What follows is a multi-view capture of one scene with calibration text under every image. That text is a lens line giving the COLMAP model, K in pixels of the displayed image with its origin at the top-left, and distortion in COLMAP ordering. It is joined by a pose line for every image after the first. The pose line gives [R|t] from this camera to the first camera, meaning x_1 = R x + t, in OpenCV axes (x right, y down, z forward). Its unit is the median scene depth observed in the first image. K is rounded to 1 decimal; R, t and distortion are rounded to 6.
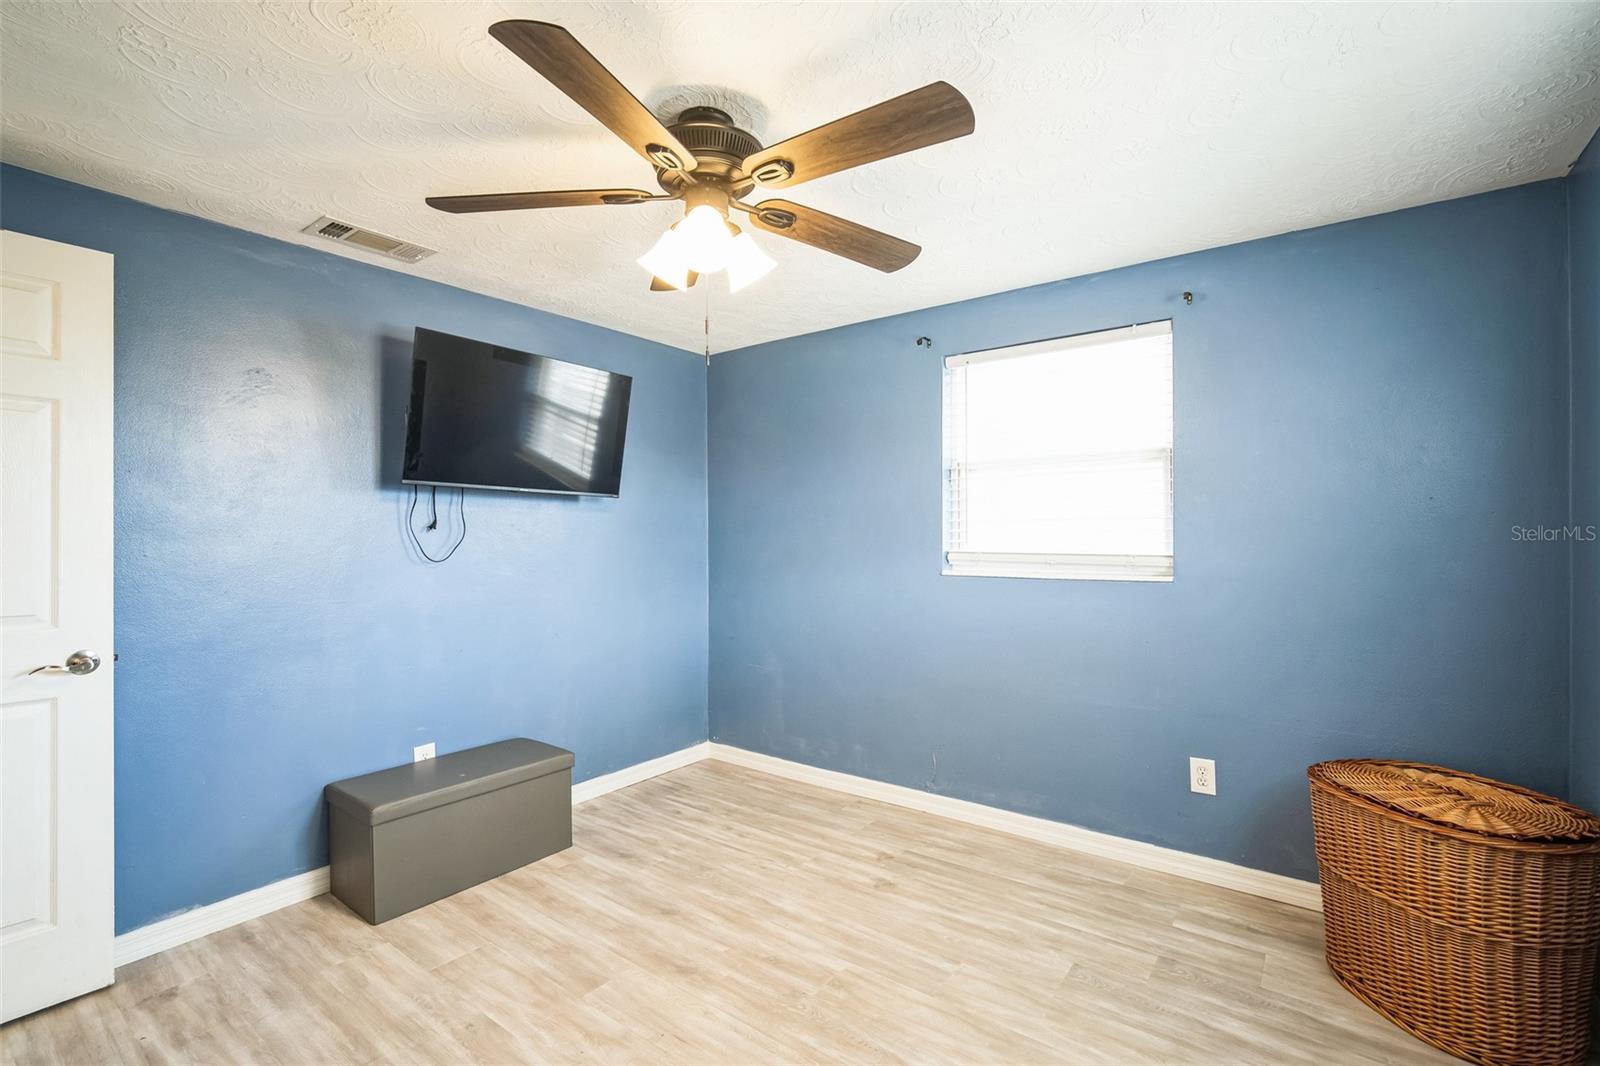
lens RADIAL K [[719.7, 0, 802.5], [0, 719.7, 527.7], [0, 0, 1]] dist [-0.027864, 0.011906]
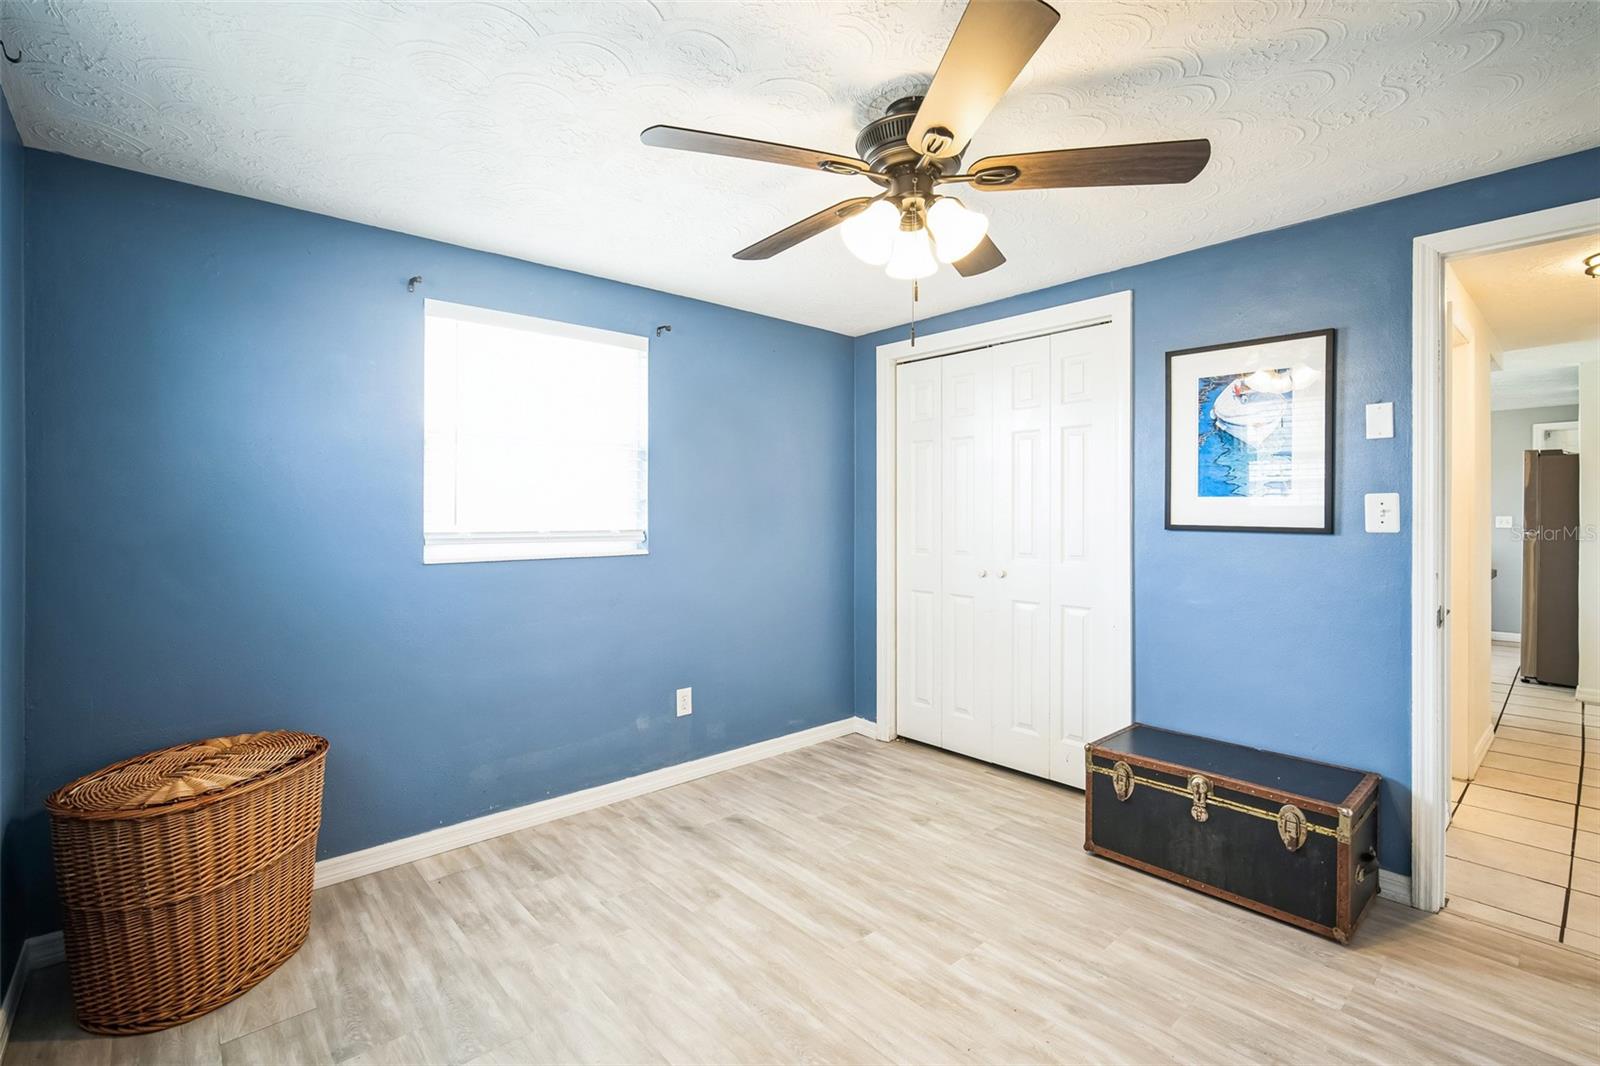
lens RADIAL K [[722.2, 0, 801.6], [0, 722.2, 514.8], [0, 0, 1]] dist [-0.007611, 0.000281]
pose [[-0.981366, 0.005095, 0.192081, -0.113169], [0.004365, 0.999982, -0.004224, 0.013172], [-0.192099, -0.003307, -0.981370, 1.337817]]
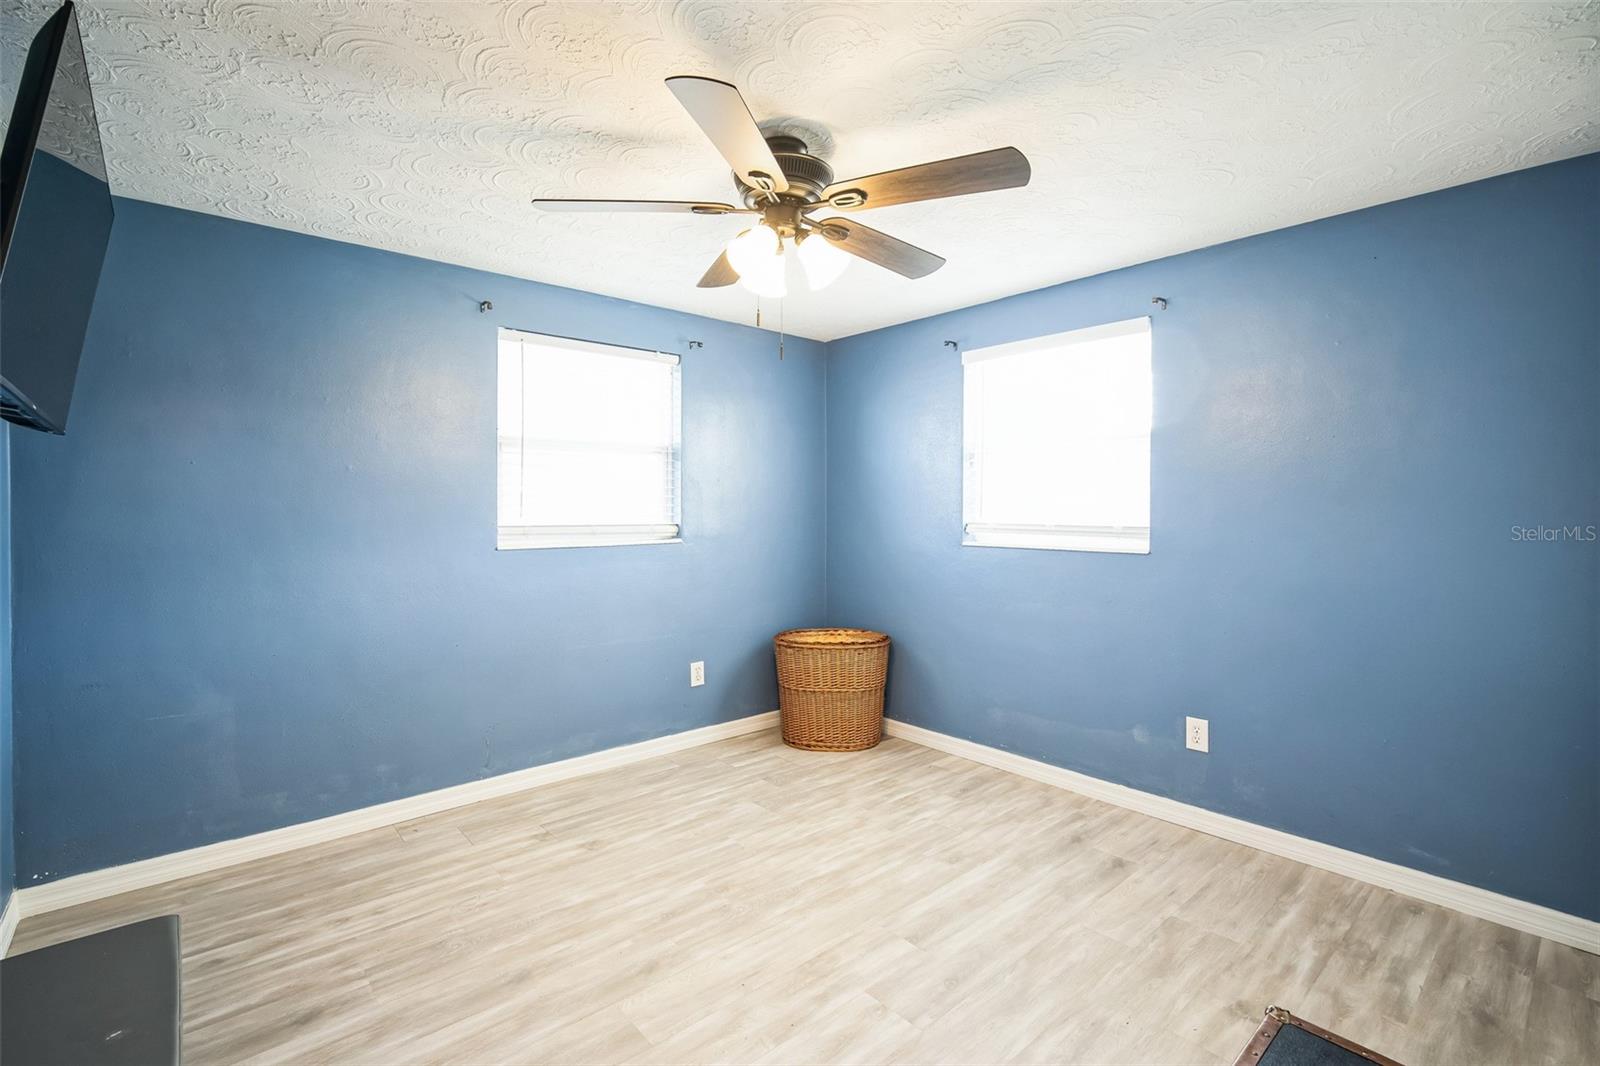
lens RADIAL K [[719.7, 0, 802.5], [0, 719.7, 527.7], [0, 0, 1]] dist [-0.027864, 0.011906]
pose [[0.197936, -0.020398, 0.980003, -0.812211], [-0.008554, 0.999709, 0.022536, 0.011823], [-0.980178, -0.012843, 0.197704, 0.488130]]
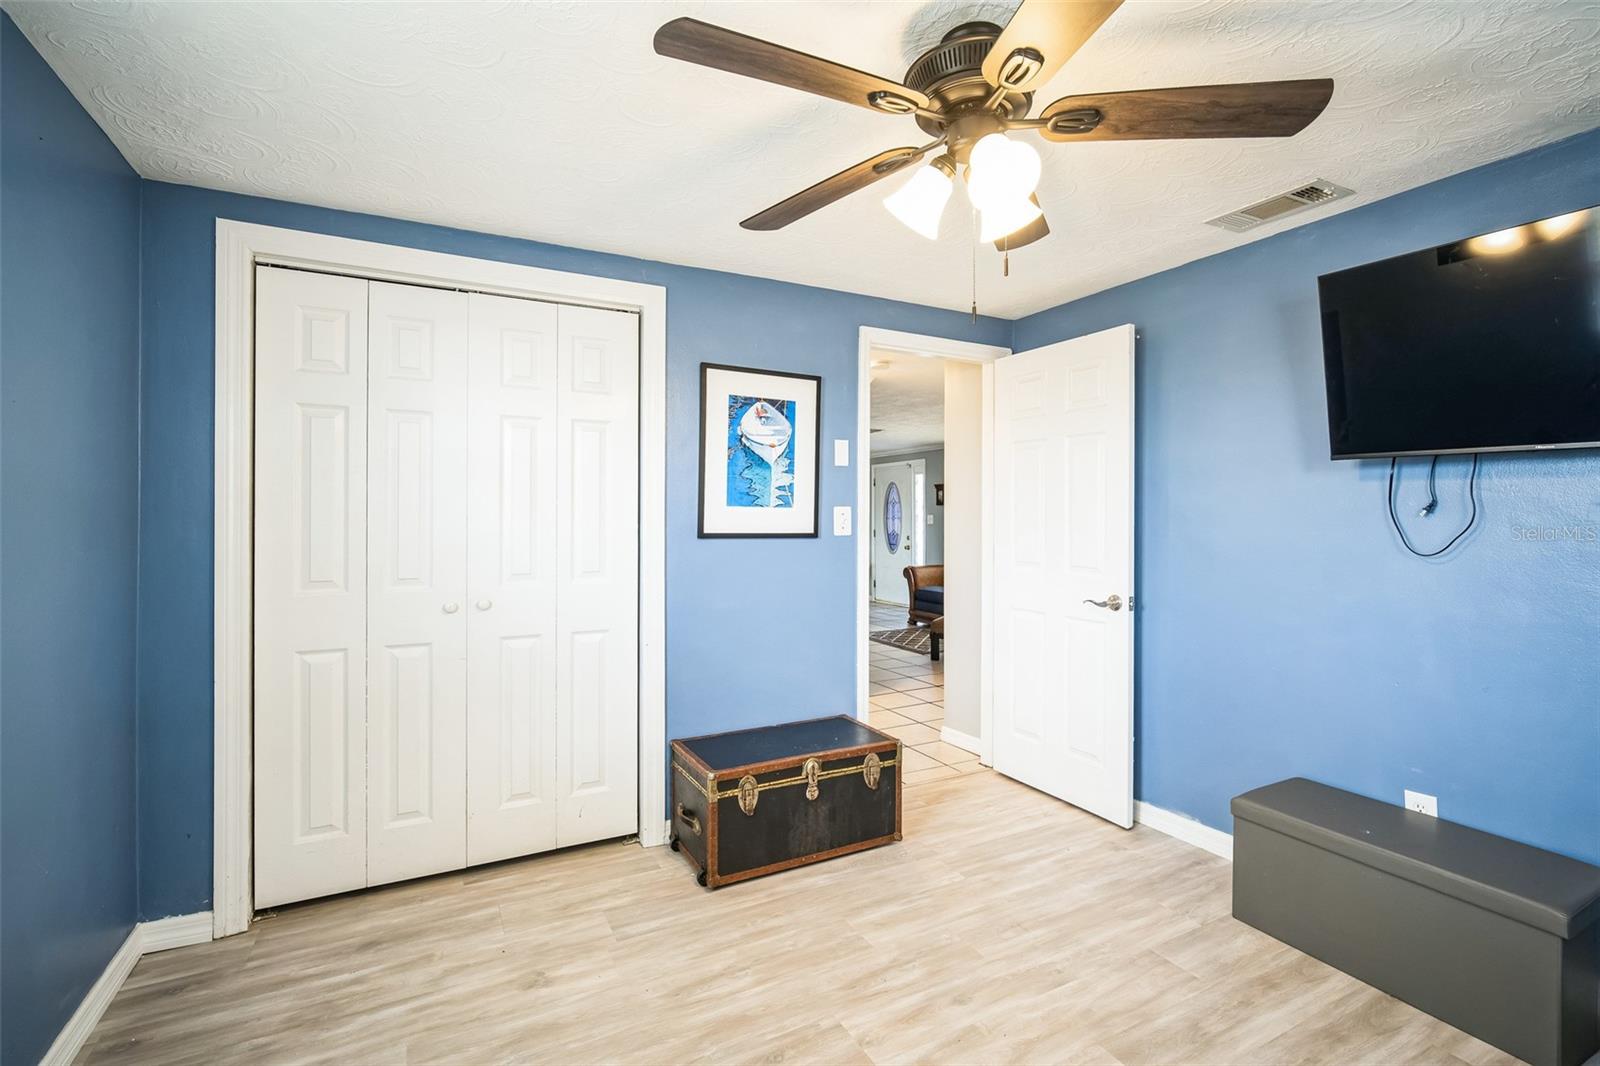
lens RADIAL K [[722.2, 0, 801.6], [0, 722.2, 514.8], [0, 0, 1]] dist [-0.007611, 0.000281]
pose [[-0.425185, 0.003017, -0.905102, 0.481611], [0.007712, 0.999970, -0.000289, -0.000421], [0.905074, -0.007103, -0.425195, 0.775787]]
